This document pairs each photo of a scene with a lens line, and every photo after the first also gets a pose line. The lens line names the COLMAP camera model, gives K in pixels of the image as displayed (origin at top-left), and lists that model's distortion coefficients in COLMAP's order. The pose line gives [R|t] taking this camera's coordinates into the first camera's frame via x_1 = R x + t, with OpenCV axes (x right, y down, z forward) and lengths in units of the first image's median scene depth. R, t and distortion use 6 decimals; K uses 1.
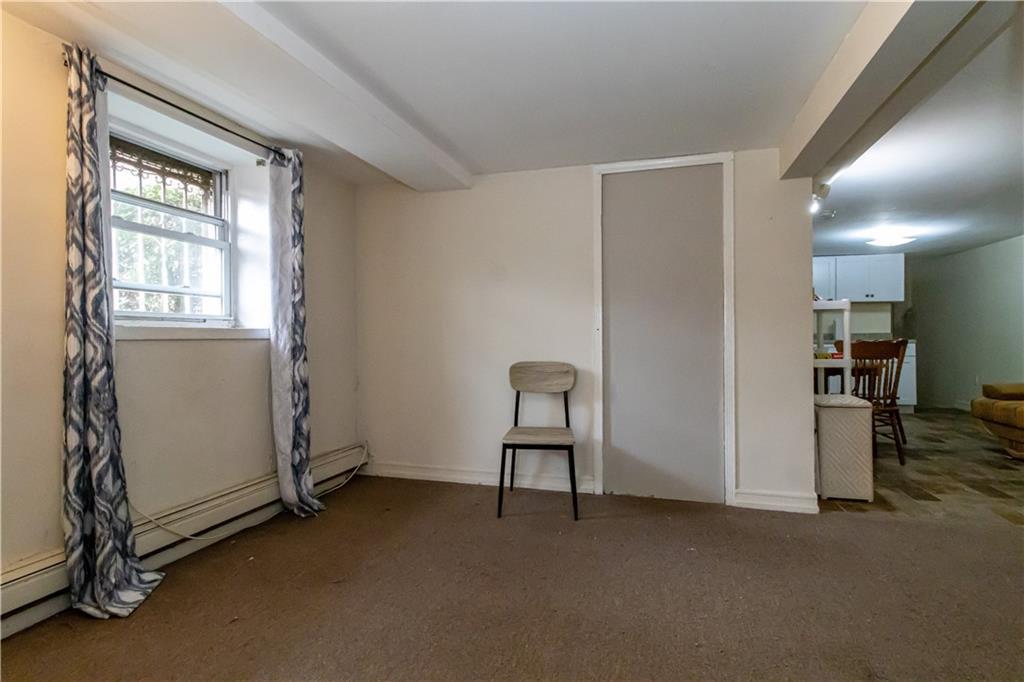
lens RADIAL K [[480.1, 0, 525.1], [0, 480.1, 336.1], [0, 0, 1]] dist [-0.001792, -0.000131]
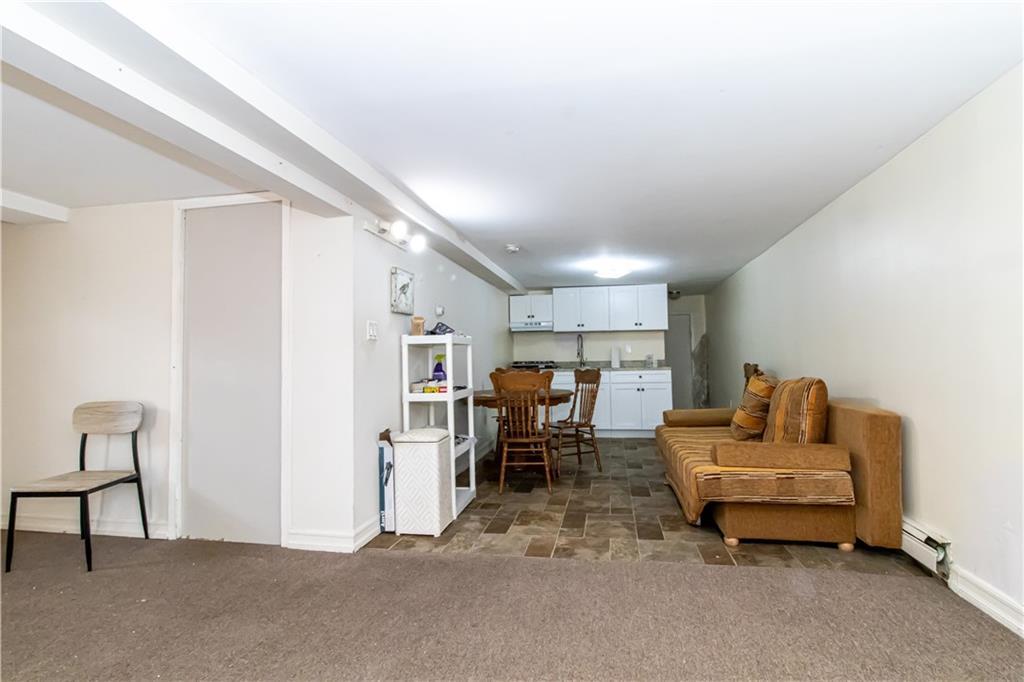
lens RADIAL K [[486.2, 0, 512.0], [0, 486.2, 341.0], [0, 0, 1]] dist [0.002040, 0.000768]
pose [[0.996525, -0.008549, 0.082850, 0.822104], [0.011846, 0.999154, -0.039377, -0.022106], [-0.082443, 0.040222, 0.995784, -0.043461]]
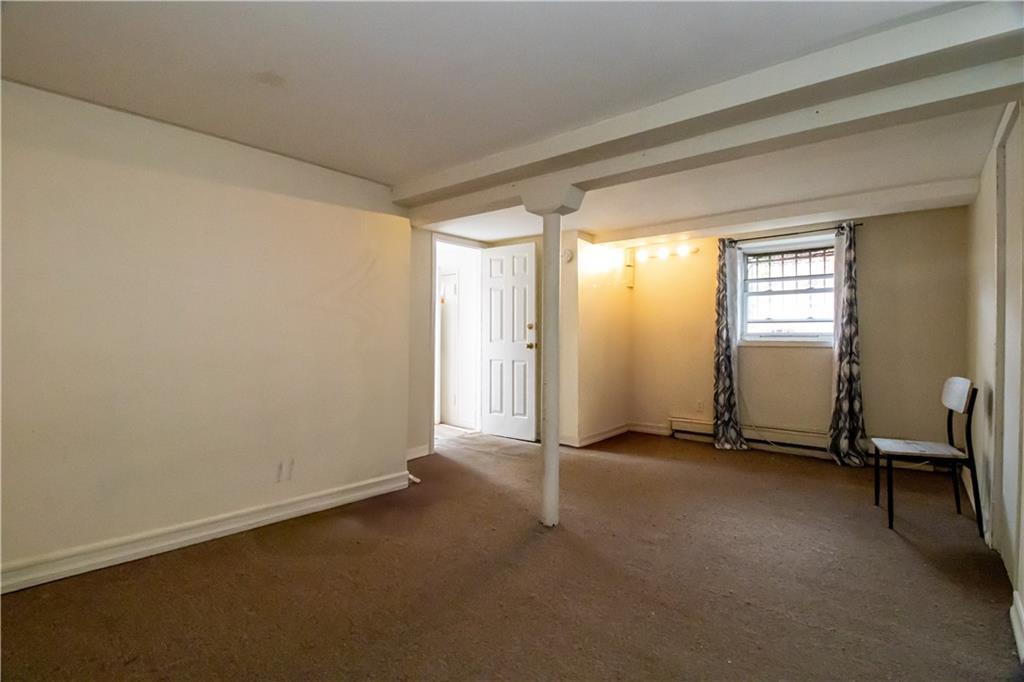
lens RADIAL K [[486.2, 0, 512.0], [0, 486.2, 341.0], [0, 0, 1]] dist [0.002040, 0.000768]
pose [[-0.389052, 0.008305, -0.921178, 1.319912], [0.002942, 0.999965, 0.007773, -0.030002], [0.921211, 0.000314, -0.389063, 0.624756]]
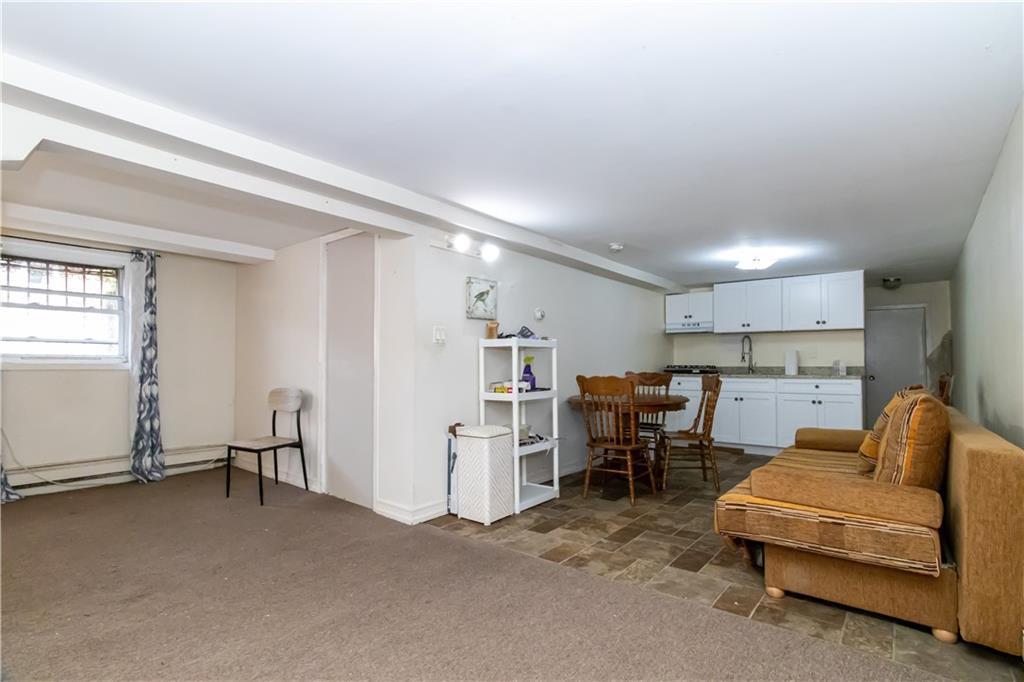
lens RADIAL K [[482.4, 0, 513.2], [0, 482.4, 356.2], [0, 0, 1]] dist [0.000117, -0.000152]
pose [[0.920354, -0.001534, -0.391084, 1.238993], [-0.004543, 0.999883, -0.014614, -0.021550], [0.391060, 0.015227, 0.920239, 0.014371]]
